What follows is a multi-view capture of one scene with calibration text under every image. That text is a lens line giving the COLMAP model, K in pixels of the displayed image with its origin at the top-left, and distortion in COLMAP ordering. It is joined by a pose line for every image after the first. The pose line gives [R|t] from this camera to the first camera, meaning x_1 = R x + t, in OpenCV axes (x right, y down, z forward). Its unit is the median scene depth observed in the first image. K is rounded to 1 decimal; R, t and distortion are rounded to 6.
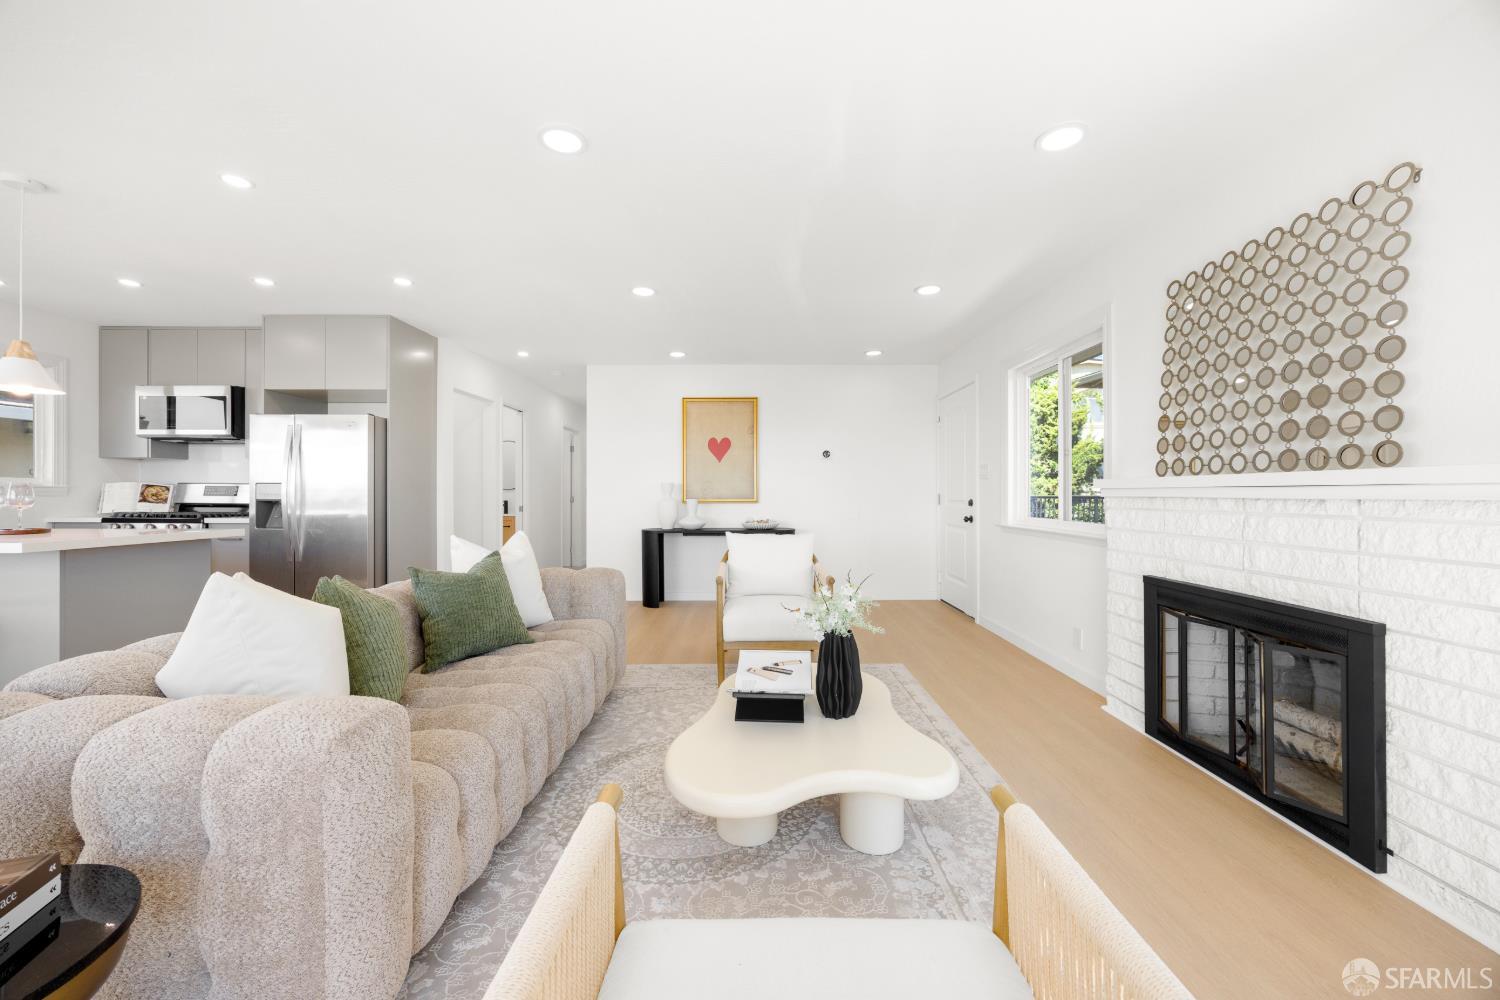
lens RADIAL K [[564.6, 0, 741.0], [0, 564.6, 495.3], [0, 0, 1]] dist [-0.005543, 0.000685]
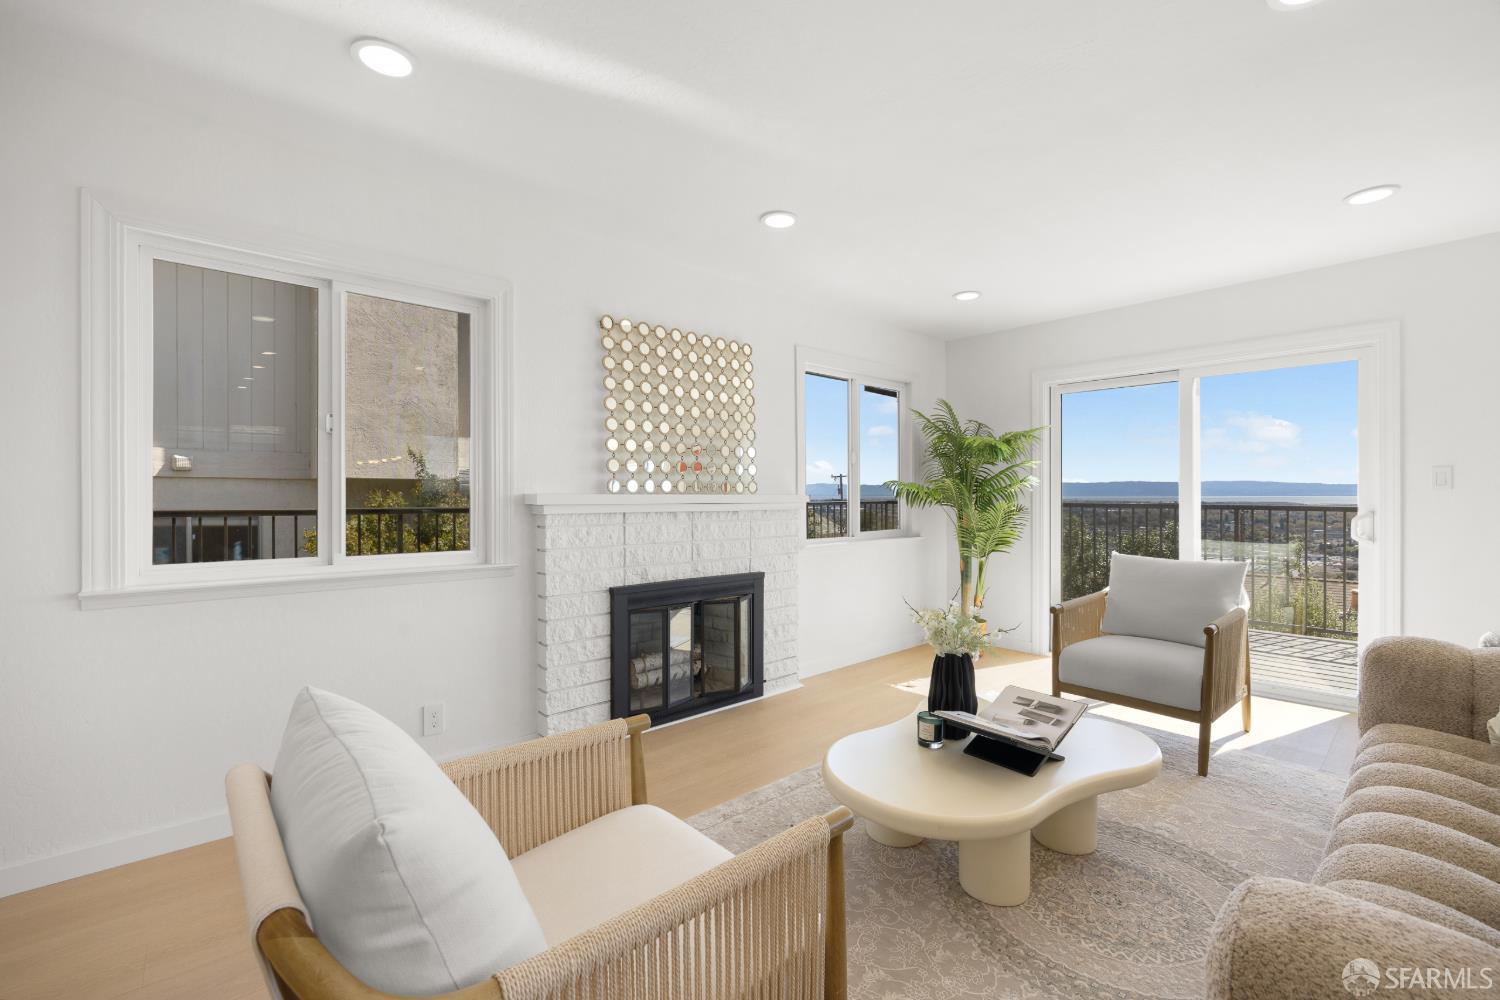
lens RADIAL K [[631.4, 0, 742.0], [0, 631.4, 492.7], [0, 0, 1]] dist [-0.010186, 0.000560]
pose [[-0.666917, -0.001701, 0.745130, -0.201988], [-0.002451, 0.999997, 0.000089, -0.022578], [-0.745128, -0.001767, -0.666919, 1.028013]]
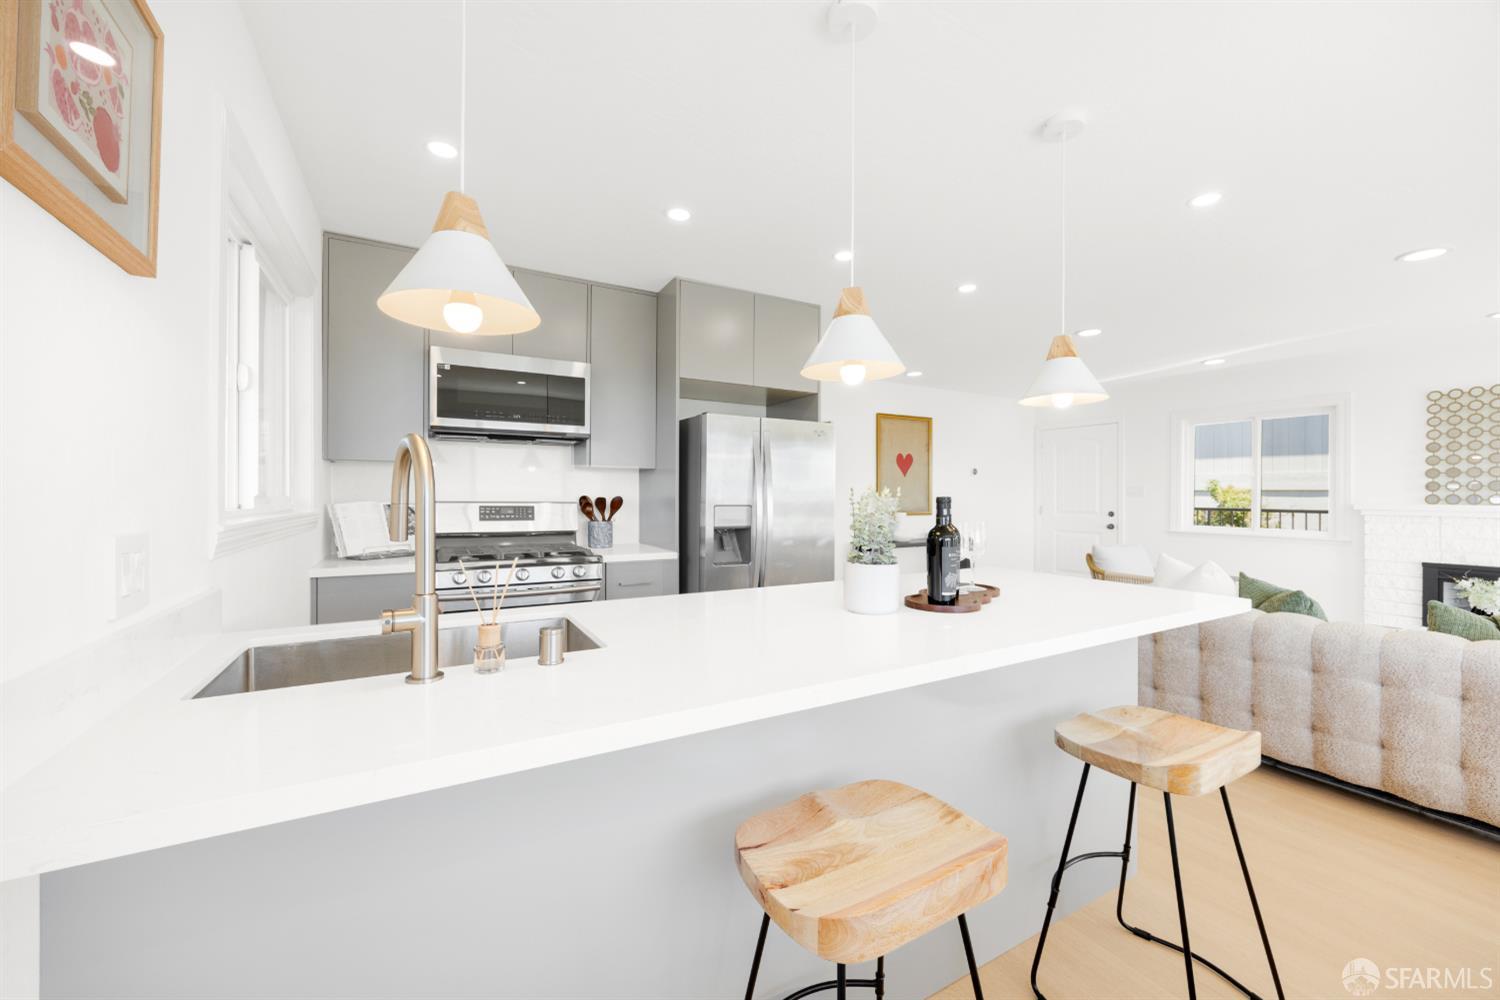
lens RADIAL K [[564.6, 0, 744.2], [0, 564.6, 495.1], [0, 0, 1]] dist [-0.005543, 0.000685]
pose [[0.874658, 0.001562, 0.484739, -1.215272], [-0.001699, 0.999999, -0.000156, -0.036192], [-0.484738, -0.000687, 0.874659, 0.329393]]
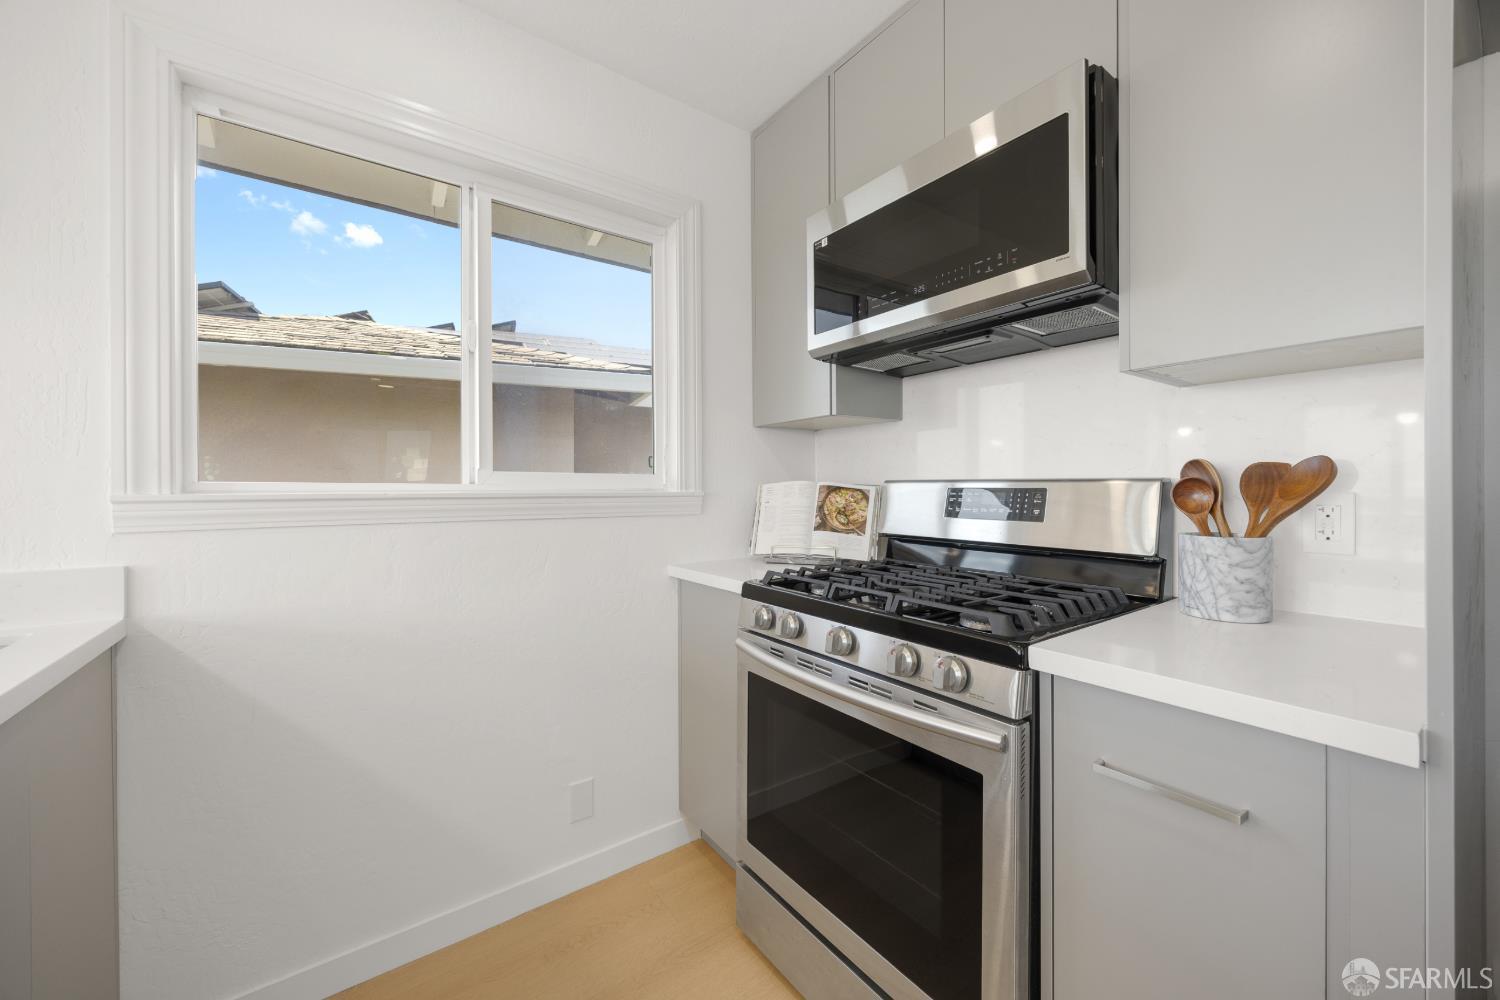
lens RADIAL K [[564.6, 0, 777.7], [0, 564.6, 491.8], [0, 0, 1]] dist [-0.005543, 0.000685]
pose [[0.612833, -0.000596, -0.790212, -0.900767], [0.008501, 0.999947, 0.005839, -0.020939], [0.790166, -0.010296, 0.612806, 0.856702]]
